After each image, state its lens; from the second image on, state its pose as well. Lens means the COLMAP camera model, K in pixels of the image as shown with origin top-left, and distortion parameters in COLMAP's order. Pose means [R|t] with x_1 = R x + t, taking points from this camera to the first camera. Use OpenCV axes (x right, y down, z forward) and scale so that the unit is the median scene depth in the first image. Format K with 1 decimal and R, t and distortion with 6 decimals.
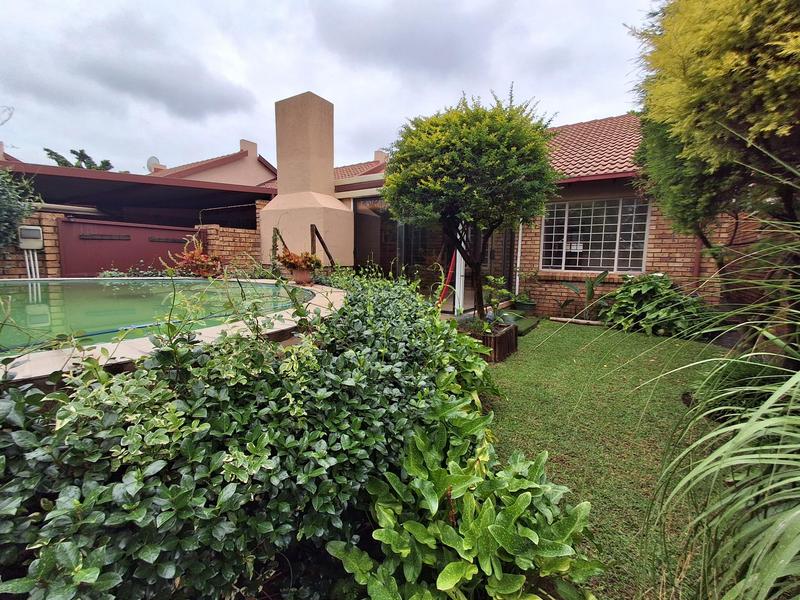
lens RADIAL K [[364.0, 0, 397.7], [0, 364.0, 303.3], [0, 0, 1]] dist [0.001246, 0.006304]
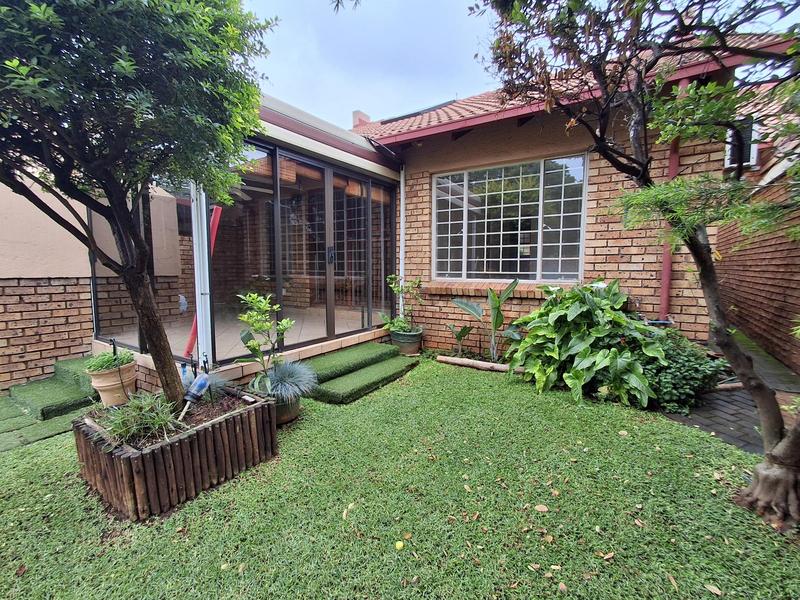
lens RADIAL K [[364.0, 0, 402.6], [0, 364.0, 298.3], [0, 0, 1]] dist [0.001246, 0.006304]
pose [[0.999862, -0.015099, 0.006989, 0.380864], [0.015357, 0.999140, -0.038521, -0.038405], [-0.006401, 0.038623, 0.999233, 0.413643]]
